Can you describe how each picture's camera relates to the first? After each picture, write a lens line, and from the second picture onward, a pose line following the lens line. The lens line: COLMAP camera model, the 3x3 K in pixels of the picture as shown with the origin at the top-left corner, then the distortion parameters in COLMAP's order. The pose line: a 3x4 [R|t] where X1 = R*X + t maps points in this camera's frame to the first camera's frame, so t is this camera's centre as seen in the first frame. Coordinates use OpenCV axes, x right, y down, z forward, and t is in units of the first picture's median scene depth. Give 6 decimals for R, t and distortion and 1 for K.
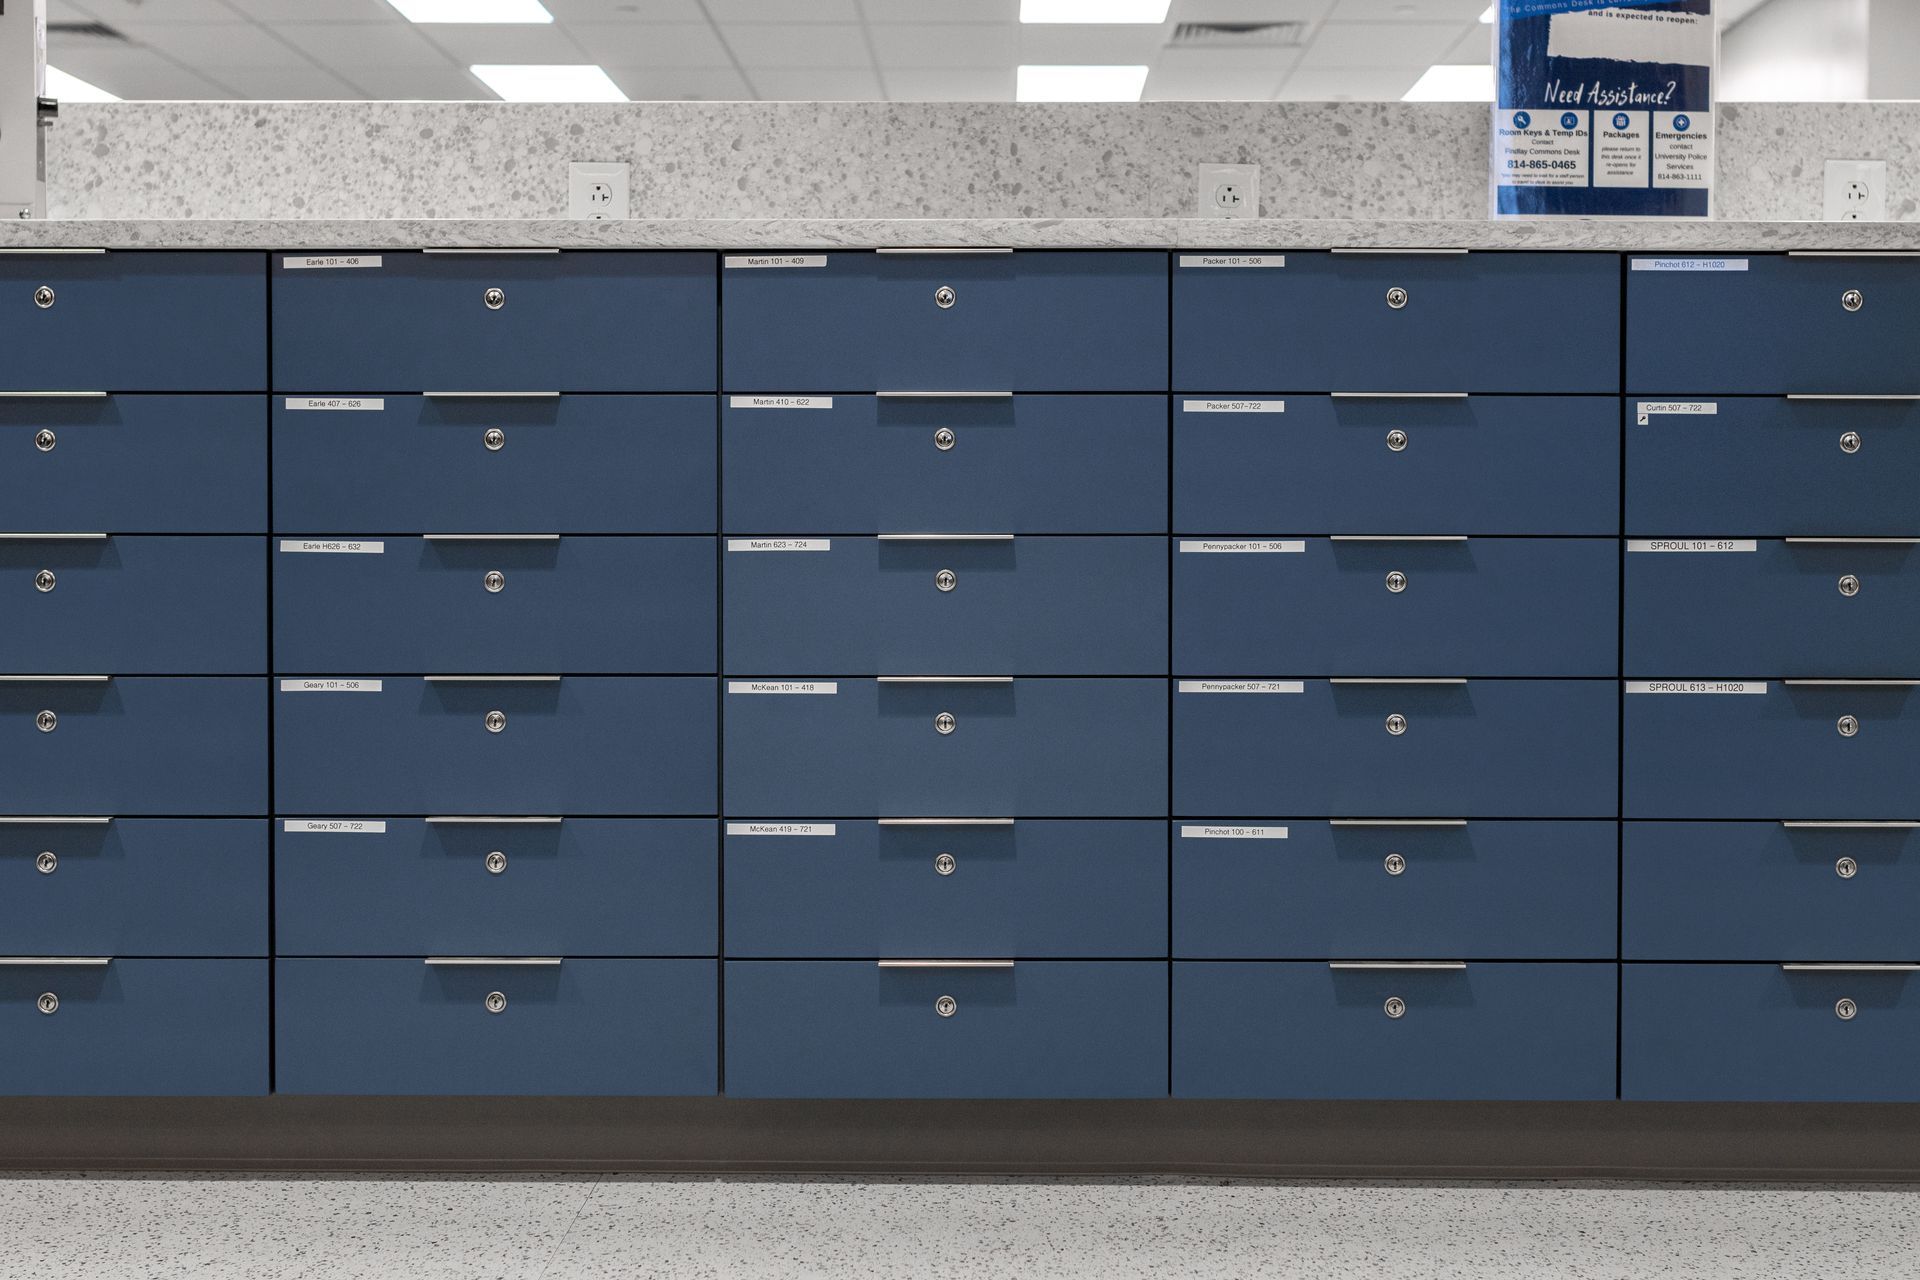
lens RADIAL K [[2962.7, 0, 962.4], [0, 2962.7, 569.8], [0, 0, 1]] dist [0.006485, -0.037350]
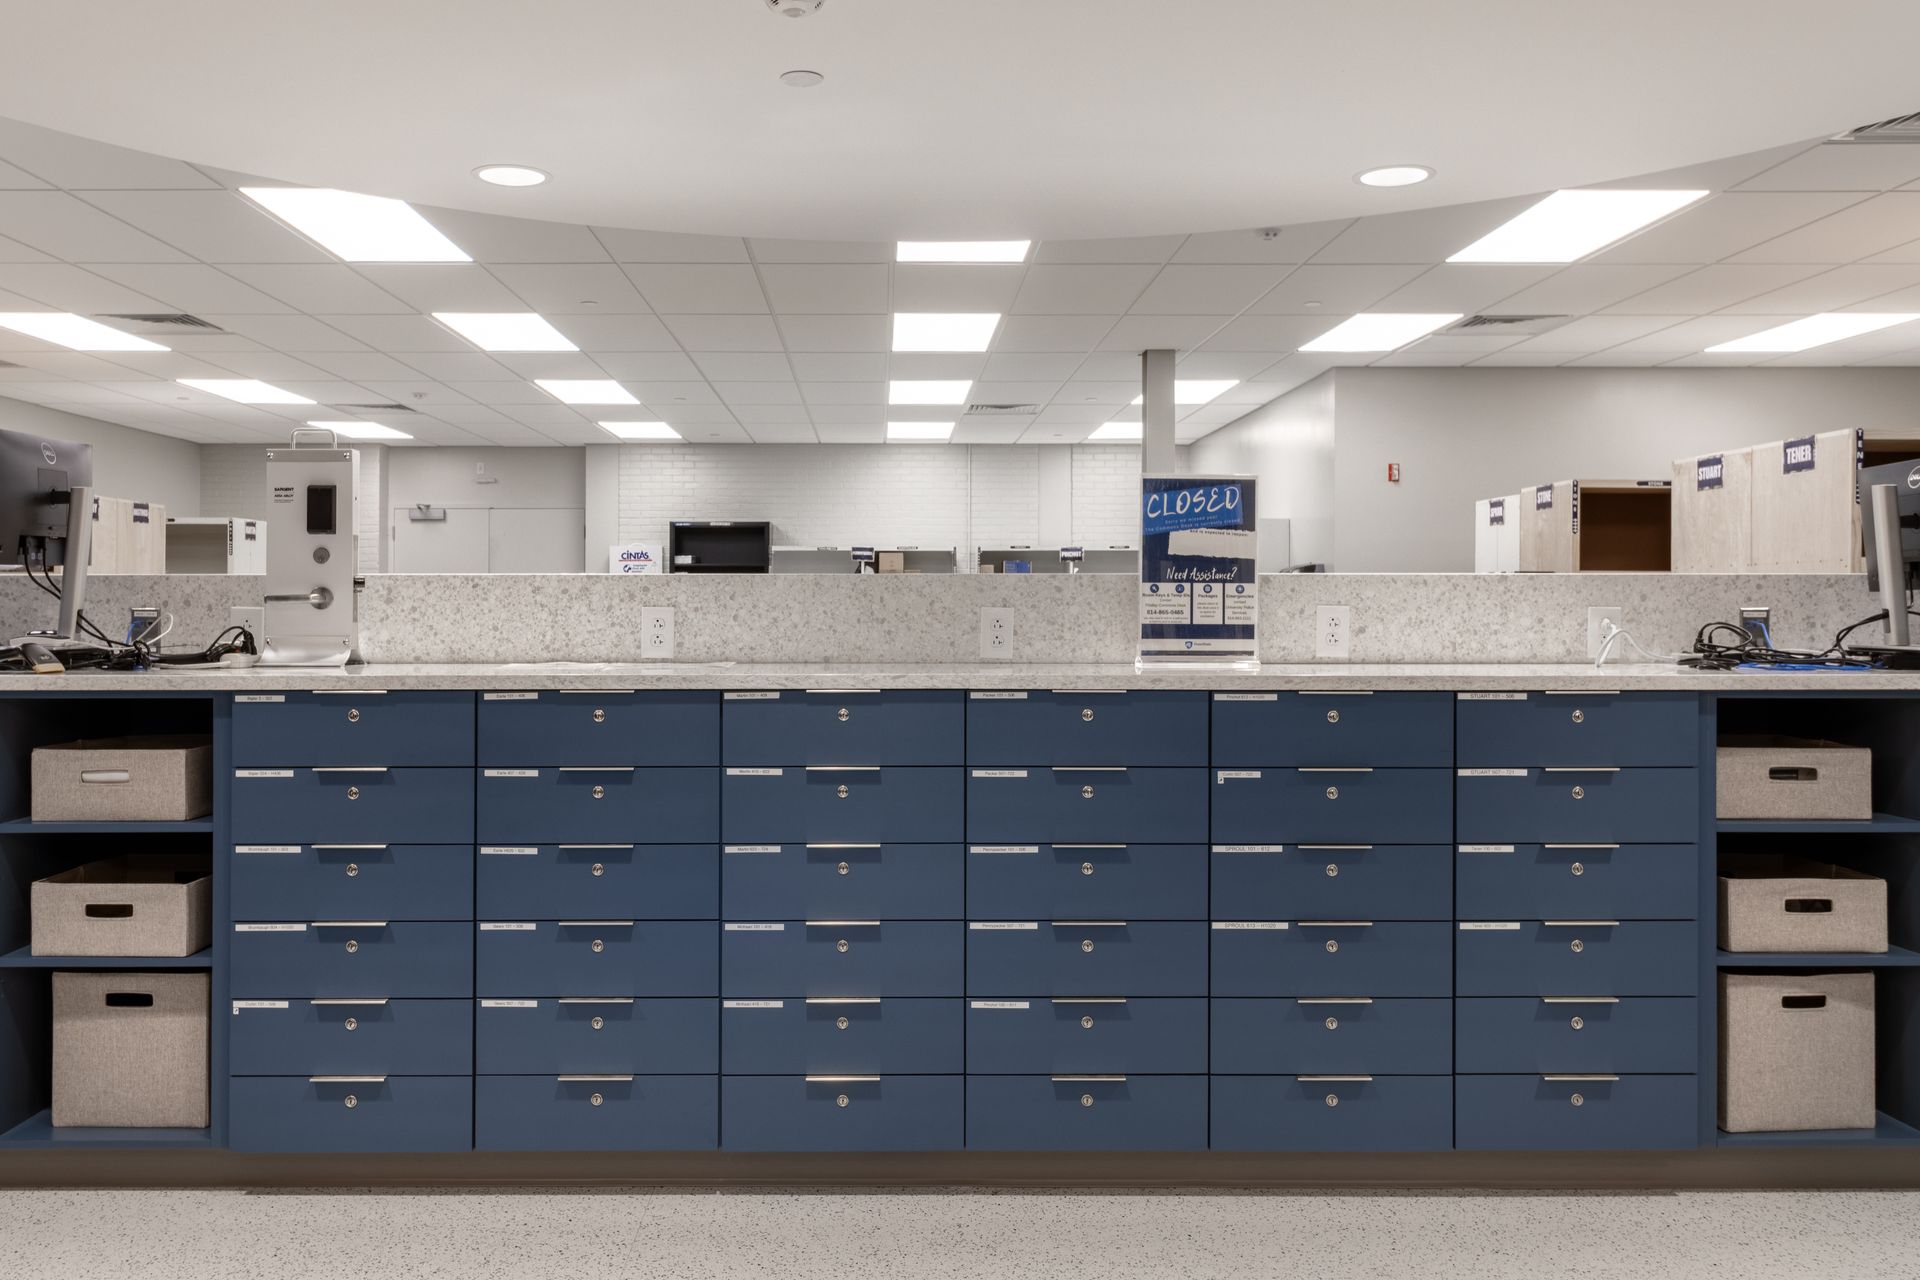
lens RADIAL K [[1562.7, 0, 877.1], [0, 1562.7, 586.4], [0, 0, 1]] dist [0.002439, -0.003636]
pose [[0.999927, 0.002813, 0.011765, 0.003447], [-0.002467, 0.999569, -0.029252, -0.142520], [-0.011843, 0.029221, 0.999503, 0.024046]]
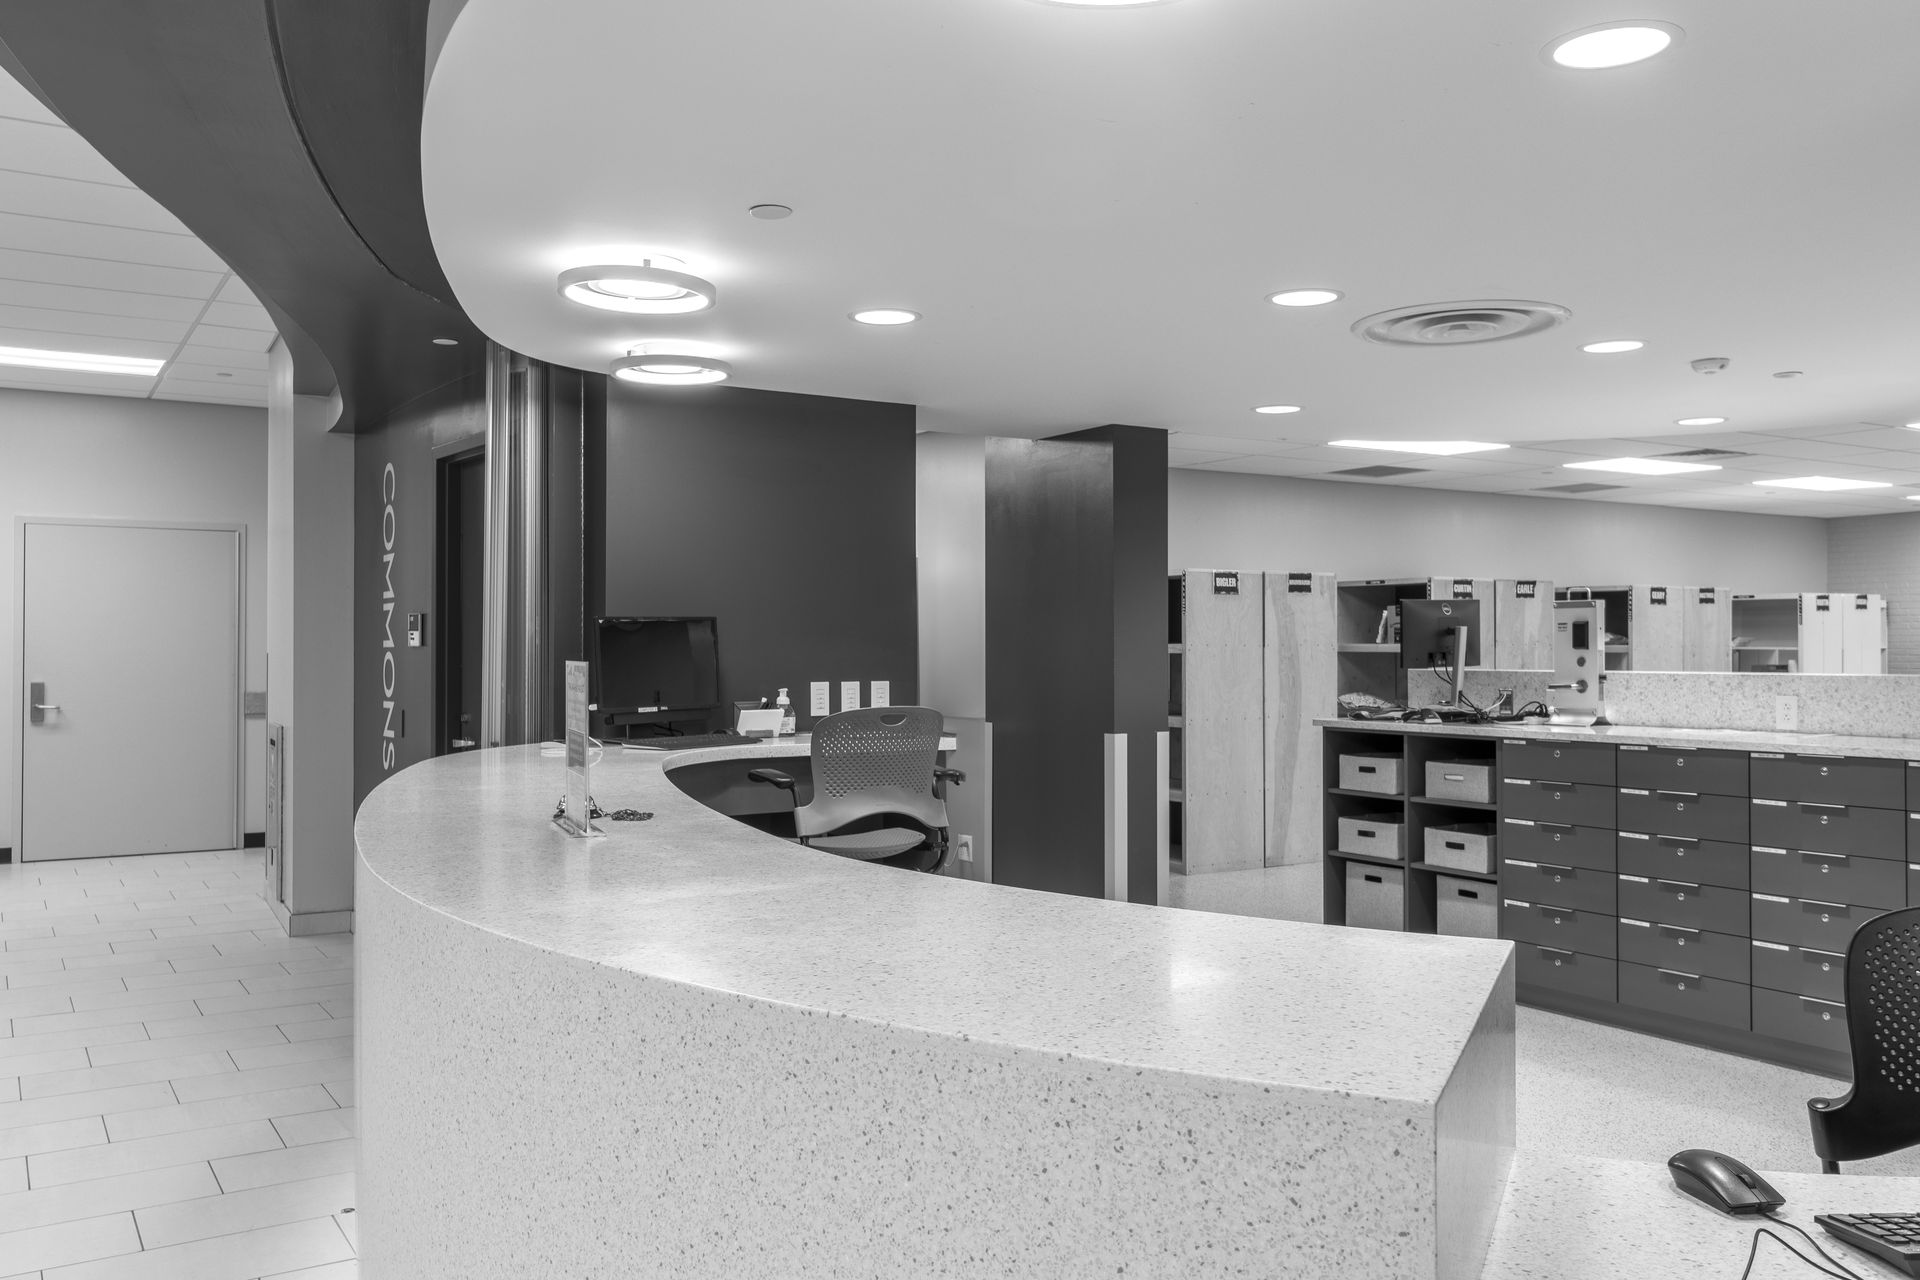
lens RADIAL K [[1587.1, 0, 955.8], [0, 1587.1, 614.4], [0, 0, 1]] dist [-0.001719, -0.005034]
pose [[0.539308, -0.014205, -0.841988, 0.842107], [-0.014244, 0.999561, -0.025988, -0.191914], [0.841988, 0.026009, 0.538869, -0.558365]]
